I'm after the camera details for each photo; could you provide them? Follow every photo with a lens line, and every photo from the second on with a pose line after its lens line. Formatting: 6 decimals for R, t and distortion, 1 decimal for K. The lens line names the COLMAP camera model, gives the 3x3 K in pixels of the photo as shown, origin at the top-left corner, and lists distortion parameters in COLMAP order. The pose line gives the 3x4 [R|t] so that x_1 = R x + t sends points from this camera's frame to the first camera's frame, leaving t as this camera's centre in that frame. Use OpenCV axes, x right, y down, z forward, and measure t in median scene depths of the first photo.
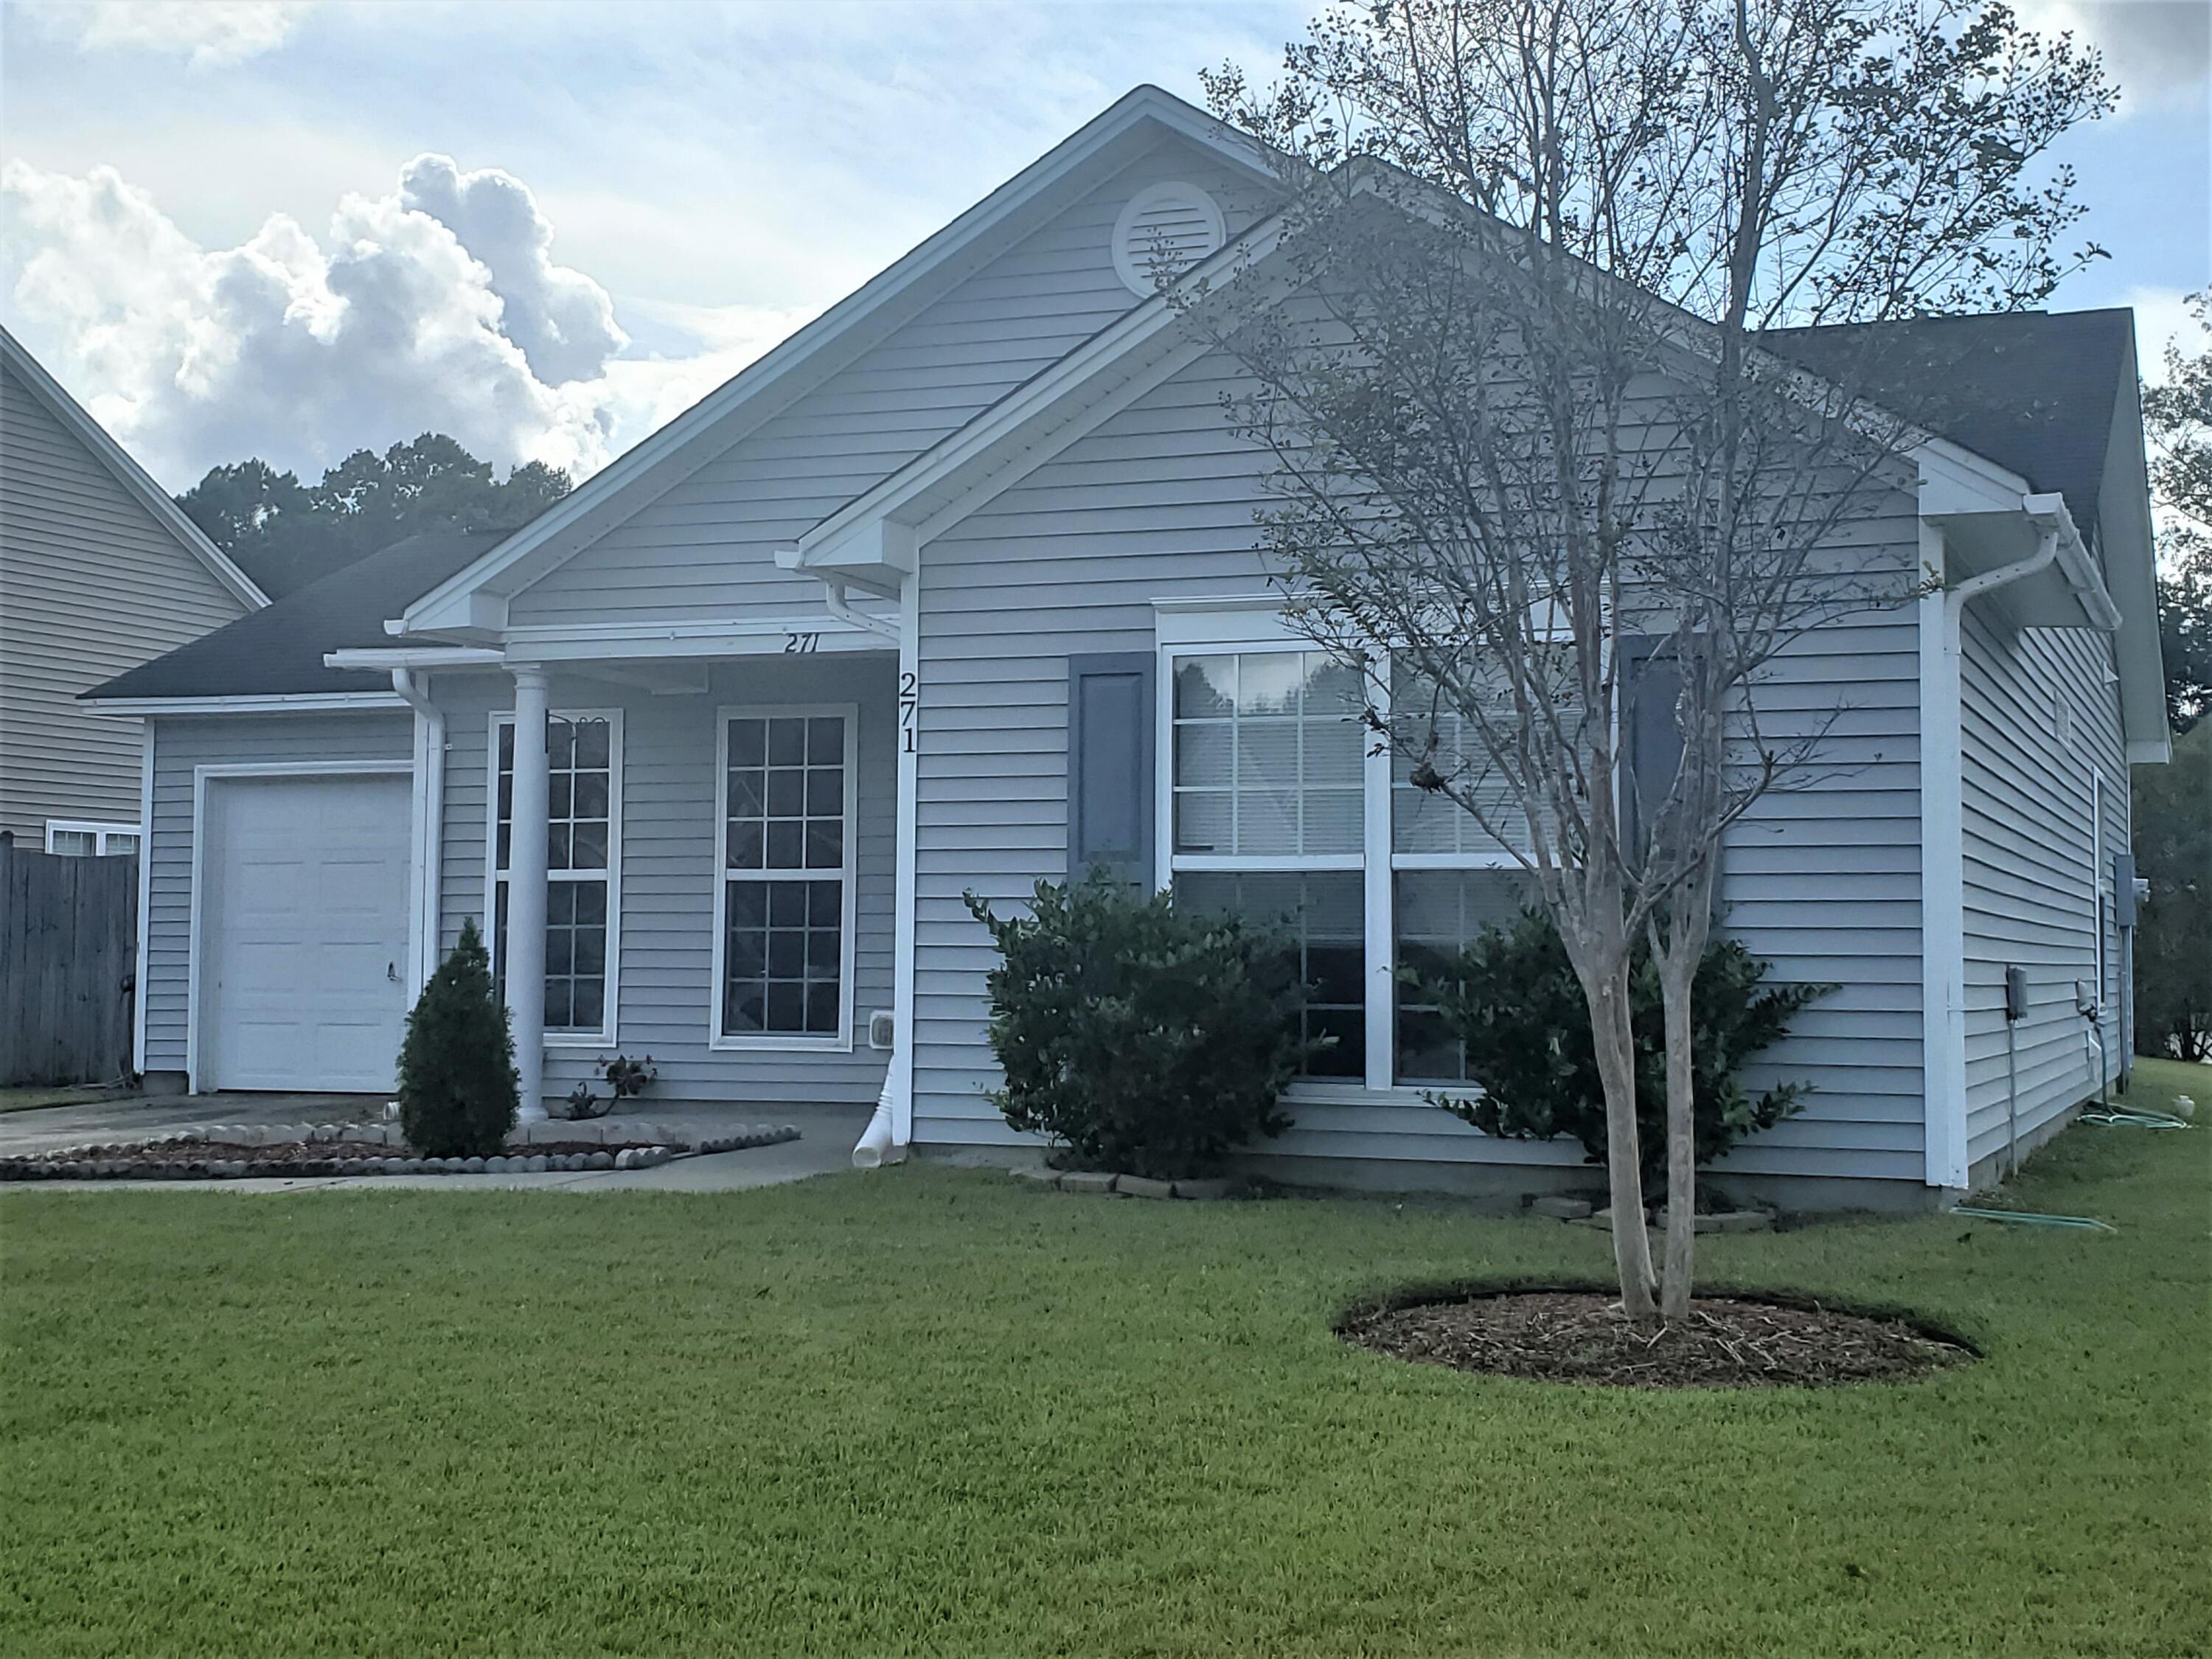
lens RADIAL K [[3017.7, 0, 1106.0], [0, 3017.7, 829.5], [0, 0, 1]] dist [0.000775, -0.001492]
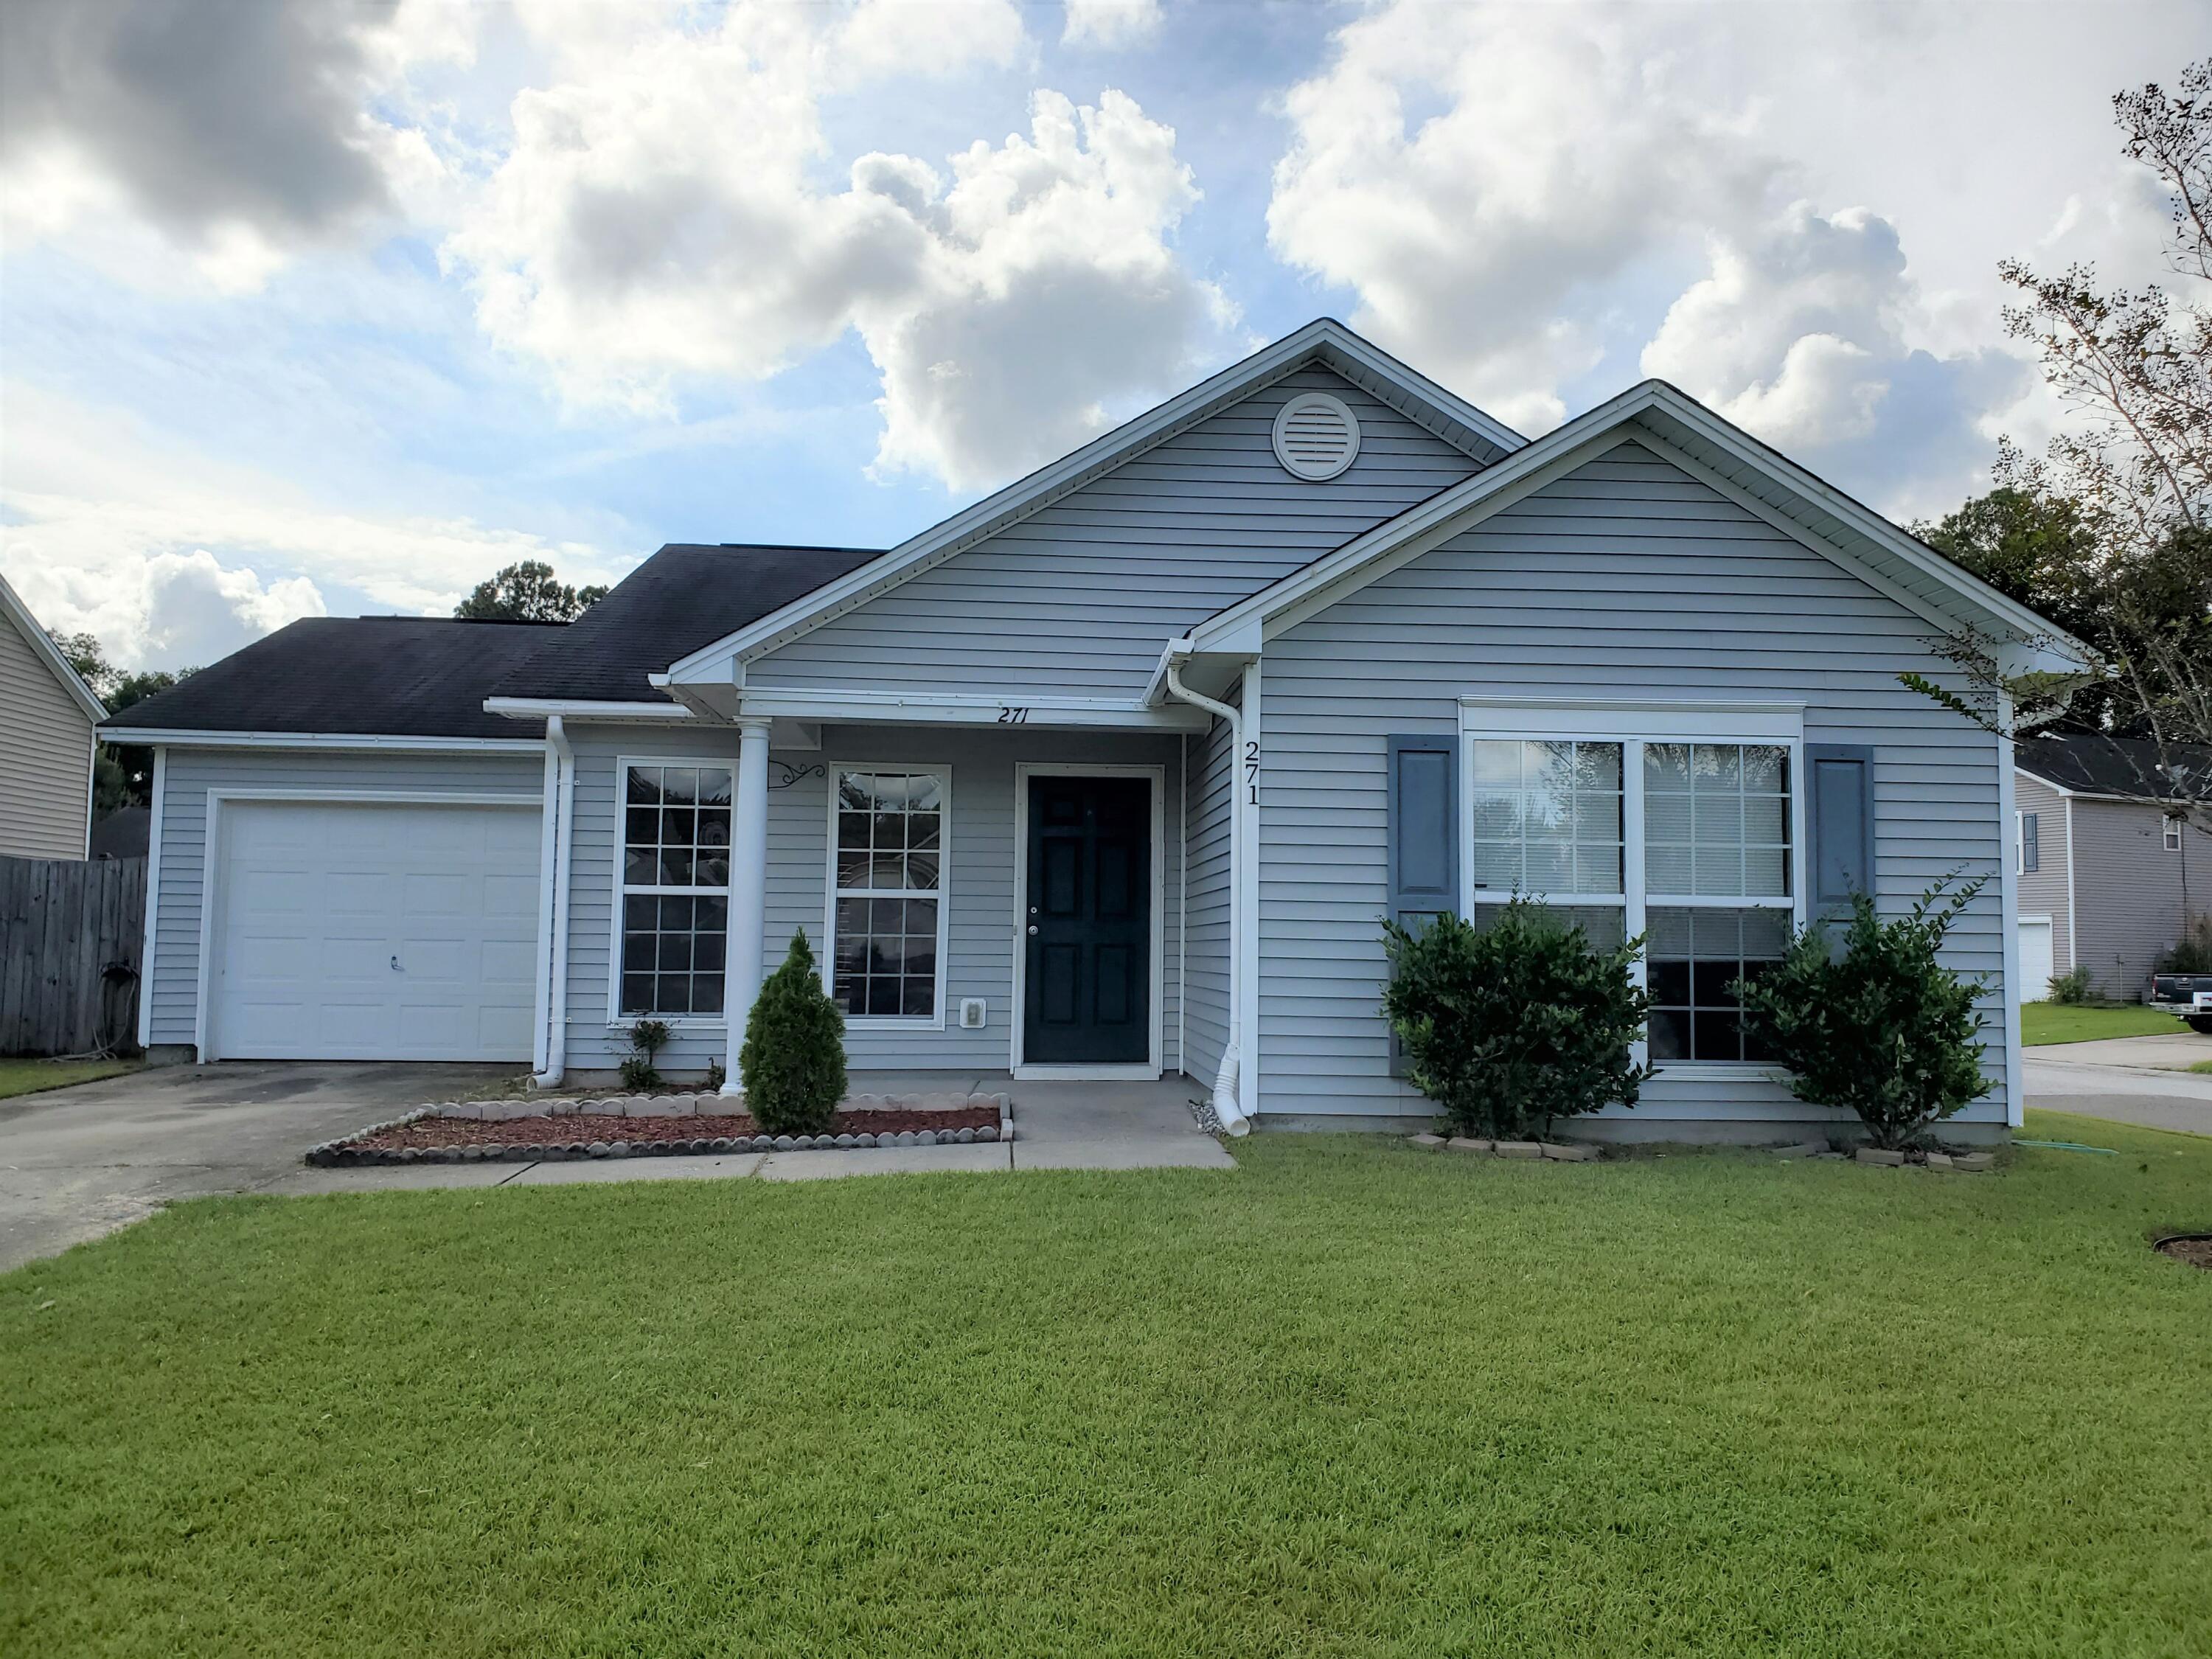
lens RADIAL K [[1730.6, 0, 1106.0], [0, 1730.6, 829.5], [0, 0, 1]] dist [0.038568, 0.000708]
pose [[0.915510, 0.037513, 0.400543, -0.376683], [-0.028492, 0.999189, -0.028458, 0.006945], [-0.401285, 0.014641, 0.915836, 0.327294]]
